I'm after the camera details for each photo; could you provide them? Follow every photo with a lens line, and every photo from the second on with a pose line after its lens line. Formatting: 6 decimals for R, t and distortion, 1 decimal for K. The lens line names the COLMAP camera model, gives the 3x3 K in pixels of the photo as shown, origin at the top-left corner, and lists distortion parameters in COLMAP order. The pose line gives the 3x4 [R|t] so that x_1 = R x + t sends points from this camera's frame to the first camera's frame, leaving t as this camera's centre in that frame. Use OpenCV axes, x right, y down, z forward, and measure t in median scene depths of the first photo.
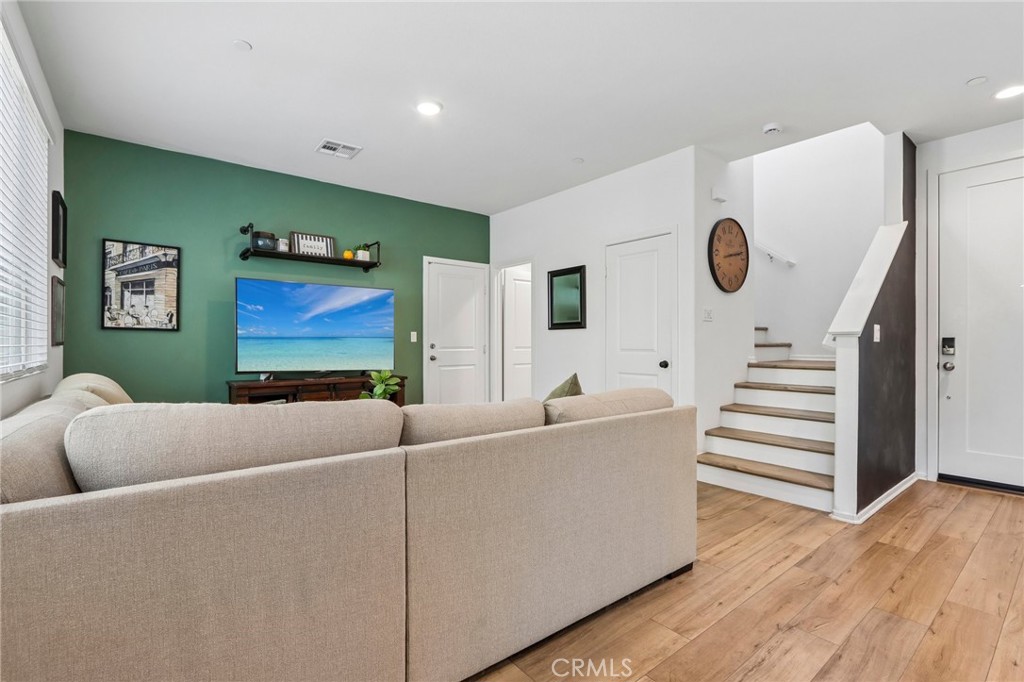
lens RADIAL K [[477.0, 0, 511.6], [0, 477.0, 340.9], [0, 0, 1]] dist [-0.009907, 0.000224]
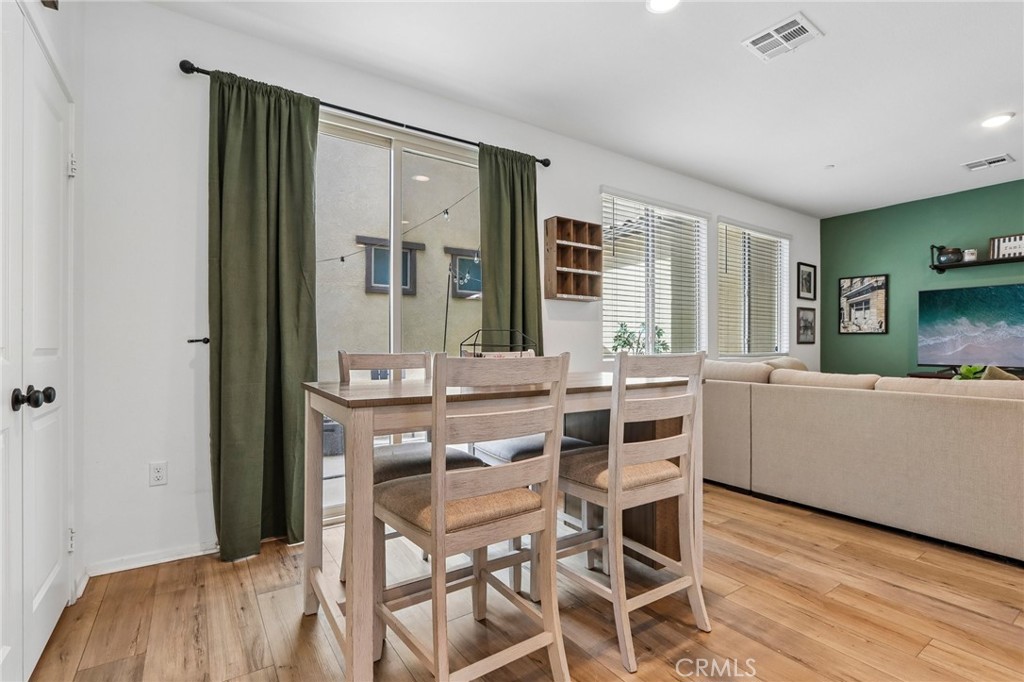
lens RADIAL K [[477.0, 0, 509.1], [0, 477.0, 346.6], [0, 0, 1]] dist [-0.009907, 0.000224]
pose [[-0.070679, 0.000423, -0.997499, 0.798188], [0.005765, 0.999983, 0.000016, 0.010881], [0.997482, -0.005750, -0.070680, -0.016614]]
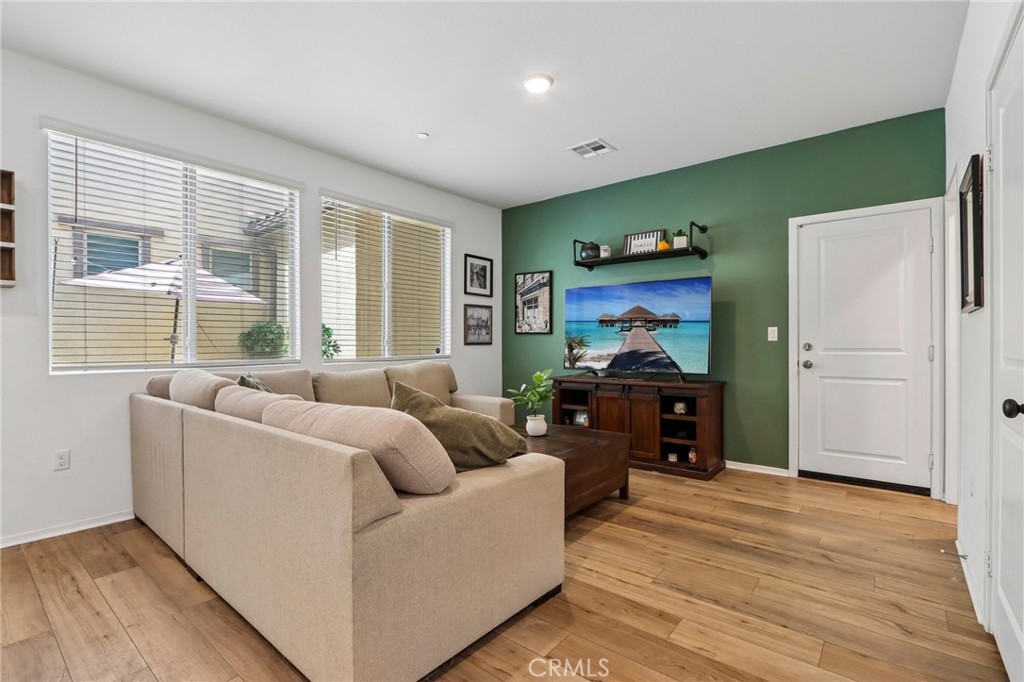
lens RADIAL K [[477.0, 0, 506.4], [0, 477.0, 341.4], [0, 0, 1]] dist [-0.009907, 0.000224]
pose [[0.205344, -0.002832, -0.978686, 0.582606], [0.008831, 0.999960, -0.001041, 0.000005], [0.978650, -0.008429, 0.205361, 0.623651]]
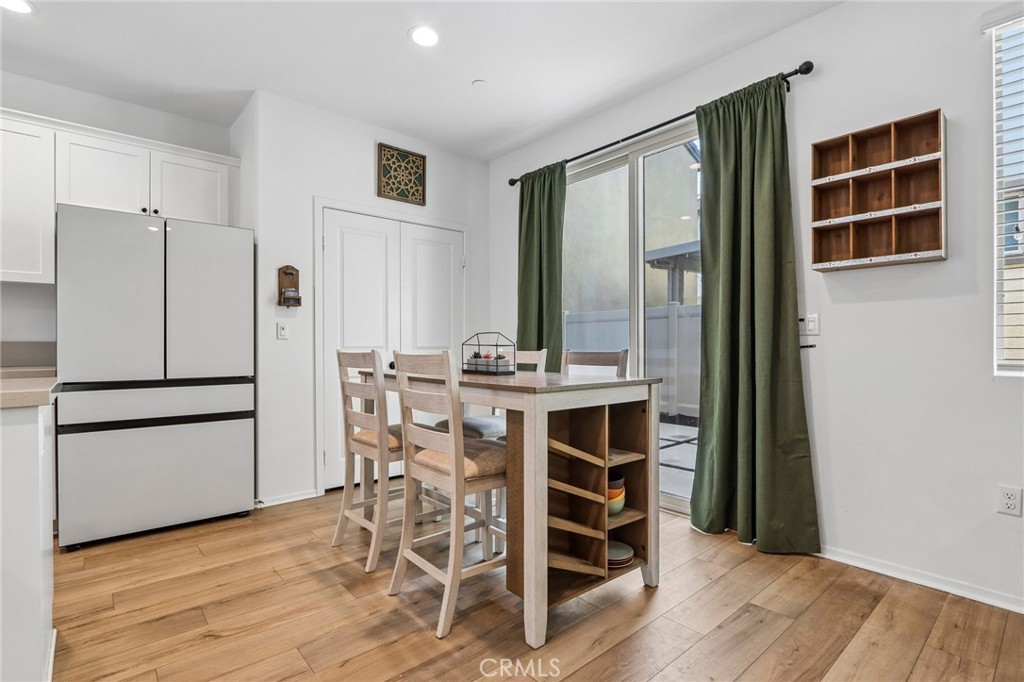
lens RADIAL K [[477.0, 0, 489.8], [0, 477.0, 350.2], [0, 0, 1]] dist [-0.009907, 0.000224]
pose [[-0.999341, 0.002725, -0.036189, 0.305233], [0.002563, 0.999987, 0.004519, 0.012838], [0.036201, 0.004423, -0.999335, 0.579521]]
